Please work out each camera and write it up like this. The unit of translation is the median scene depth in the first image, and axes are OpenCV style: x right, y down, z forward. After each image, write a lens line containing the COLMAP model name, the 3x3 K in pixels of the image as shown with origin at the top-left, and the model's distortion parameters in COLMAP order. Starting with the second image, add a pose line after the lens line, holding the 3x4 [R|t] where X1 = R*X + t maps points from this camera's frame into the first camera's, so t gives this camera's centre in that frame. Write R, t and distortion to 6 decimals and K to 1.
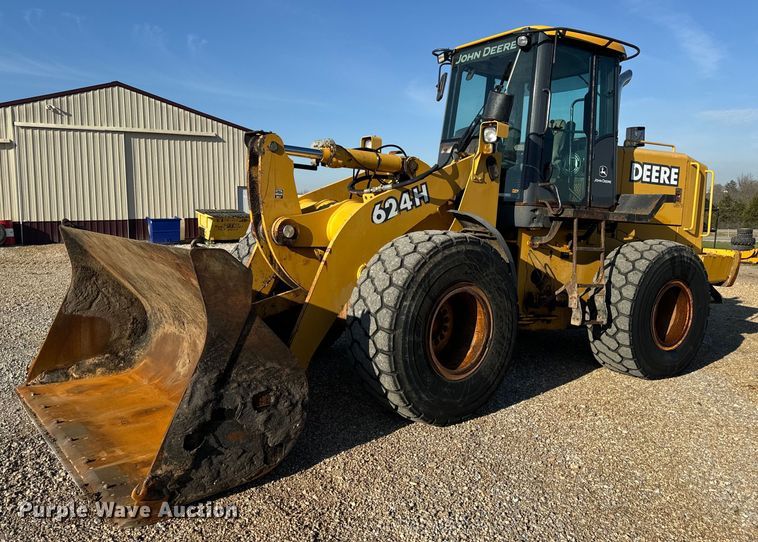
lens RADIAL K [[589.3, 0, 337.8], [0, 589.3, 270.9], [0, 0, 1]] dist [0.197931, -0.329565]
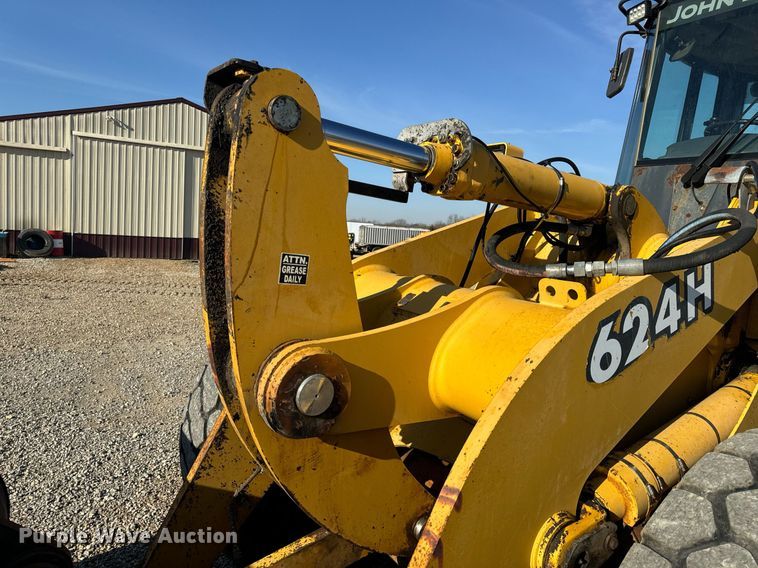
lens RADIAL K [[531.2, 0, 379.0], [0, 531.2, 284.0], [0, 0, 1]] dist [0.060634, -0.067977]
pose [[0.997276, 0.072179, -0.015216, -0.046782], [-0.072375, 0.997296, -0.012758, -0.114342], [0.014254, 0.013825, 0.999803, 0.675372]]
